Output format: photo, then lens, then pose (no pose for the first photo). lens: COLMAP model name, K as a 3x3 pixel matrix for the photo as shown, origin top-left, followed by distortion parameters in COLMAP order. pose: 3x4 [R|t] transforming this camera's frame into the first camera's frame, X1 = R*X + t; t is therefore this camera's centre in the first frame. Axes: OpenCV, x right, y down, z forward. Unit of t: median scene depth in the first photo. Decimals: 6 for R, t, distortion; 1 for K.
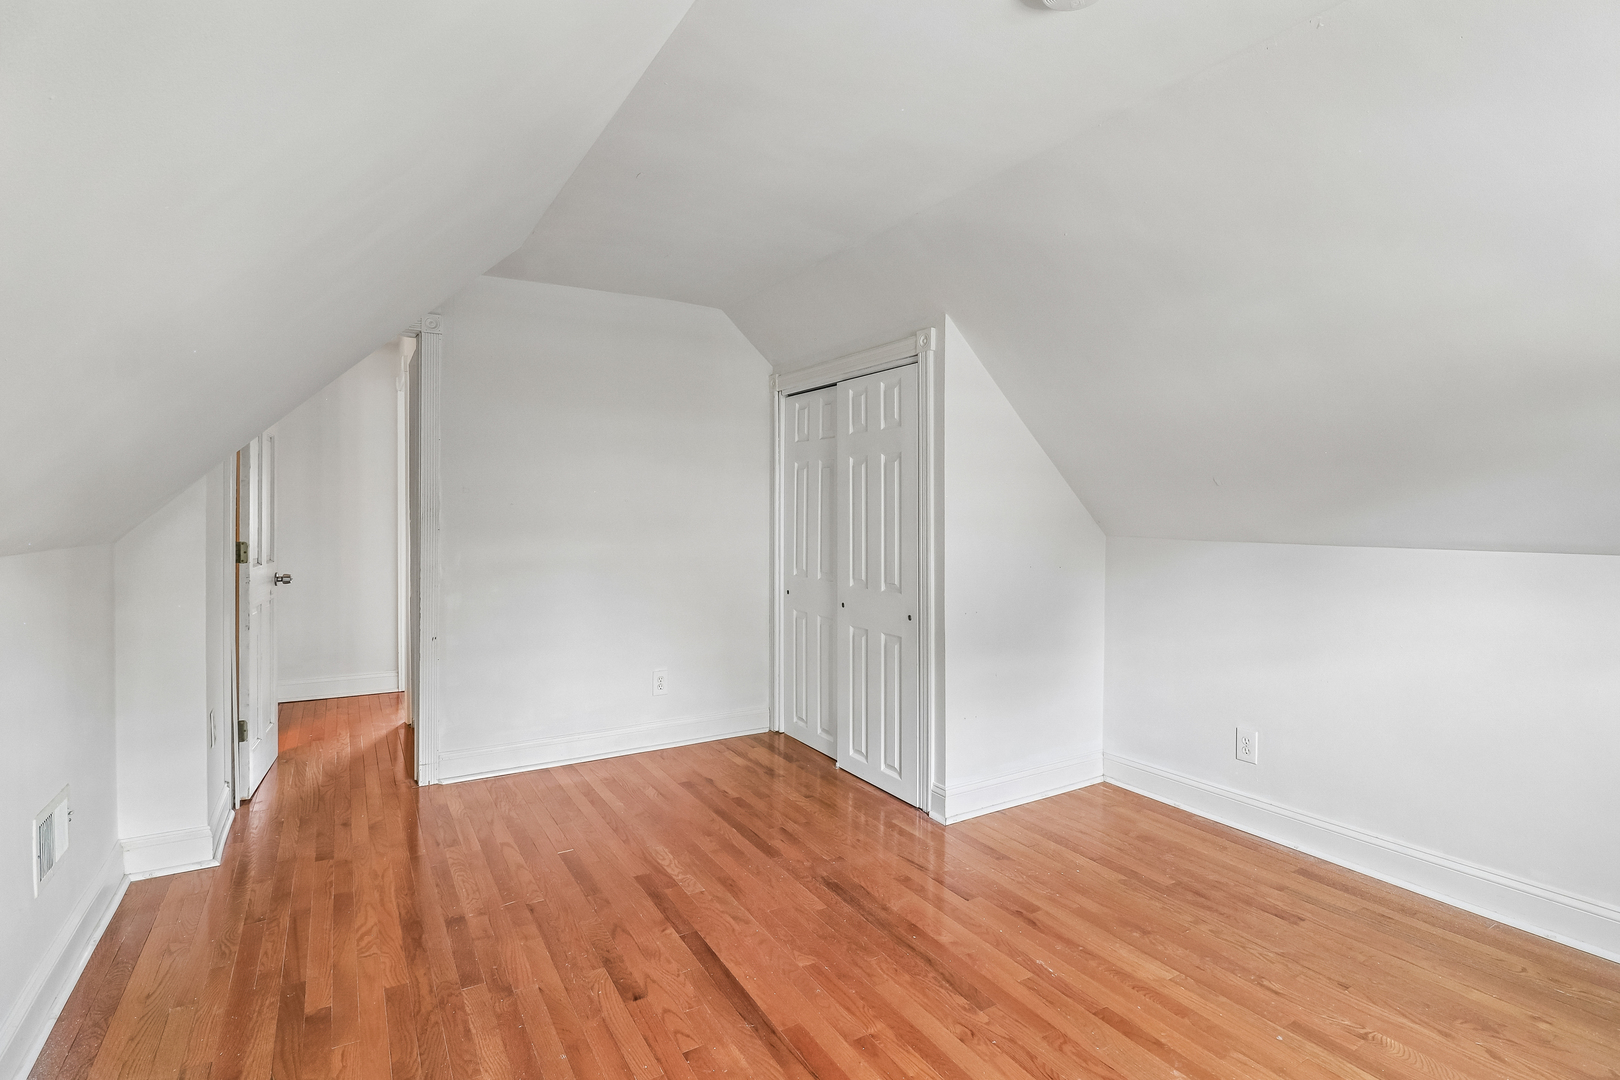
lens RADIAL K [[757.4, 0, 851.5], [0, 757.4, 512.7], [0, 0, 1]] dist [-0.002308, -0.006094]
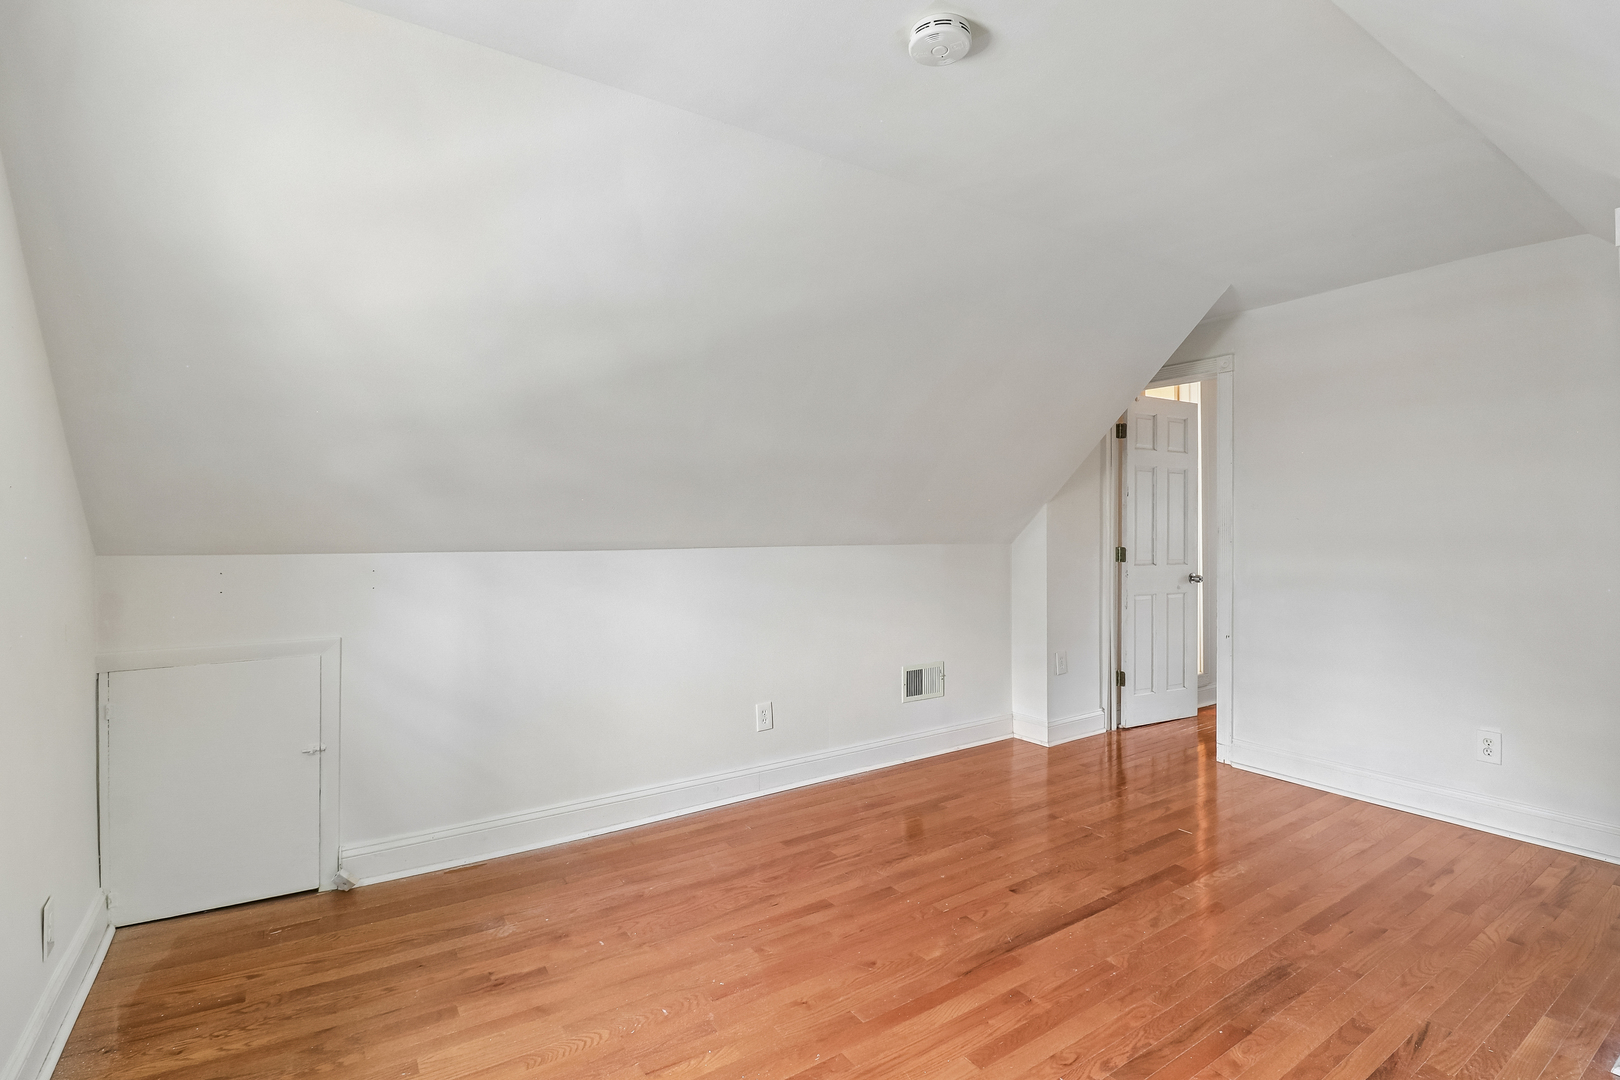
lens RADIAL K [[757.4, 0, 812.0], [0, 757.4, 533.8], [0, 0, 1]] dist [-0.002308, -0.006094]
pose [[0.048949, 0.008115, -0.998768, 0.782706], [-0.003081, 0.999963, 0.007973, 0.005583], [0.998797, 0.002687, 0.048972, 0.447676]]
